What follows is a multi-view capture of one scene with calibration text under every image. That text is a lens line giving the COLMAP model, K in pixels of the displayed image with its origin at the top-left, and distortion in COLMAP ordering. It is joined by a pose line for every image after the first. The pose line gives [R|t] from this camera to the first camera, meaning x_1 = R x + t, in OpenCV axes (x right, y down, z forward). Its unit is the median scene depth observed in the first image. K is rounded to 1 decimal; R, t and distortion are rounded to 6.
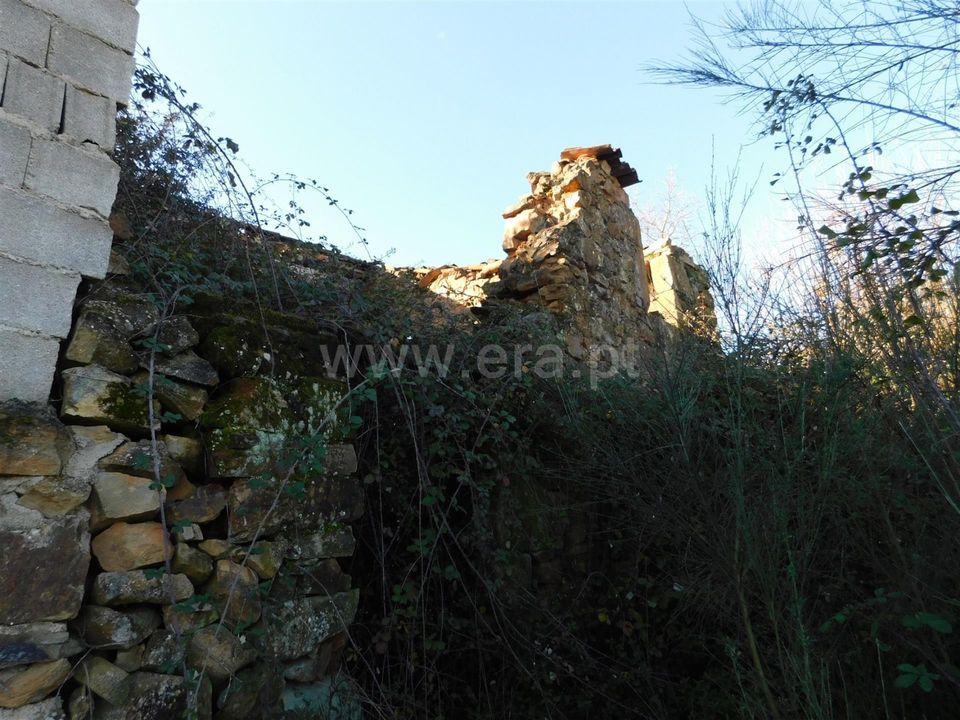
lens RADIAL K [[610.0, 0, 480.0], [0, 610.0, 360.0], [0, 0, 1]] dist [-0.067312, 0.048957]
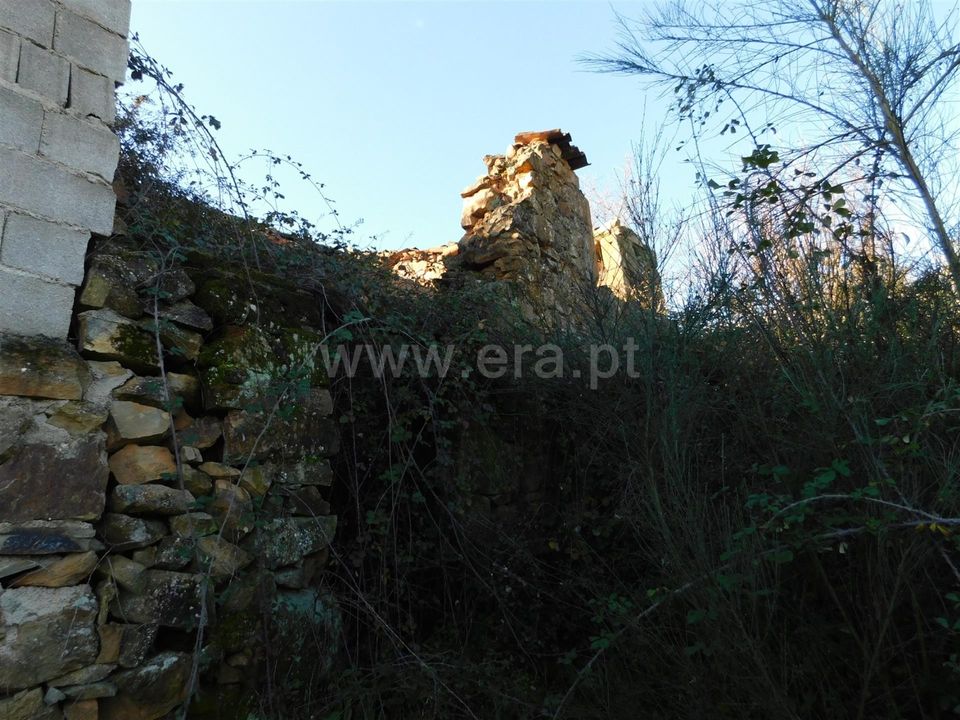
lens RADIAL K [[610.0, 0, 480.0], [0, 610.0, 360.0], [0, 0, 1]] dist [-0.067312, 0.048957]
pose [[0.998041, -0.013810, 0.061026, 0.003189], [0.012875, 0.999794, 0.015682, 0.082282], [-0.061230, -0.014866, 0.998013, -0.166680]]
